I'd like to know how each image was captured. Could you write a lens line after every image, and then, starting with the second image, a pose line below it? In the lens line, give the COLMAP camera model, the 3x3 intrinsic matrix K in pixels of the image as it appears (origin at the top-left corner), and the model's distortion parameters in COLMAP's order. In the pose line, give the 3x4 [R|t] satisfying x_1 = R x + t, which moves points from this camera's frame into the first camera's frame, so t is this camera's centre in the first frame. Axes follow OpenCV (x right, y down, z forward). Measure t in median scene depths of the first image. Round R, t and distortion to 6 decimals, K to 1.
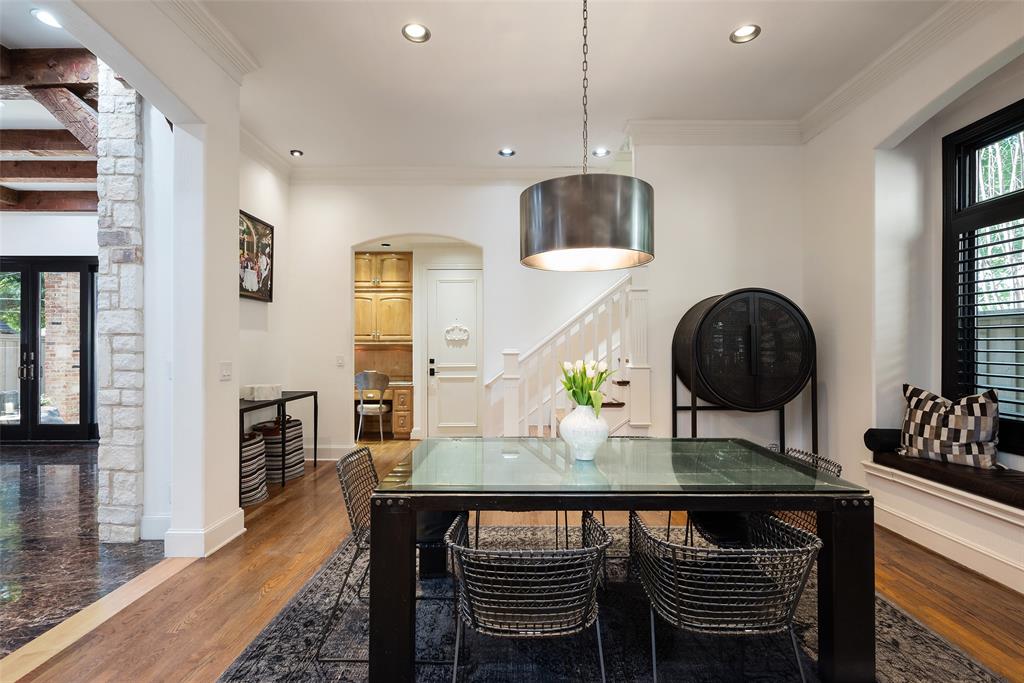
lens RADIAL K [[481.7, 0, 515.3], [0, 481.7, 343.3], [0, 0, 1]] dist [-0.005938, -0.000502]
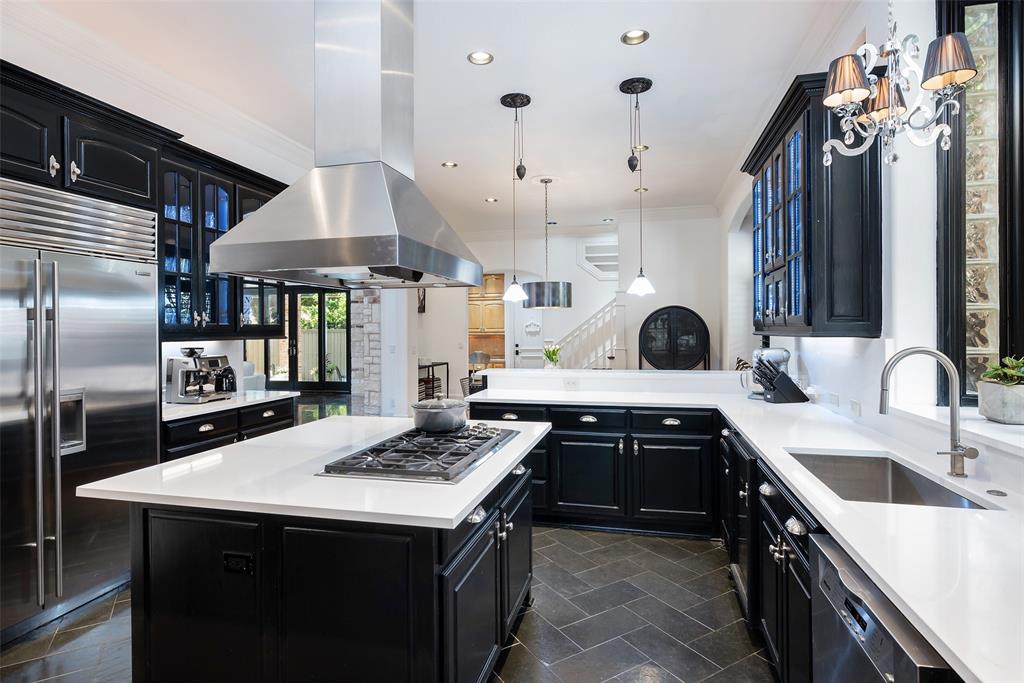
lens RADIAL K [[509.2, 0, 512.6], [0, 509.2, 334.5], [0, 0, 1]] dist [-0.003507, 0.001688]
pose [[0.970417, -0.002221, -0.241423, 0.286815], [0.005577, 0.999897, 0.013216, -0.027532], [0.241369, -0.014171, 0.970330, -0.804857]]
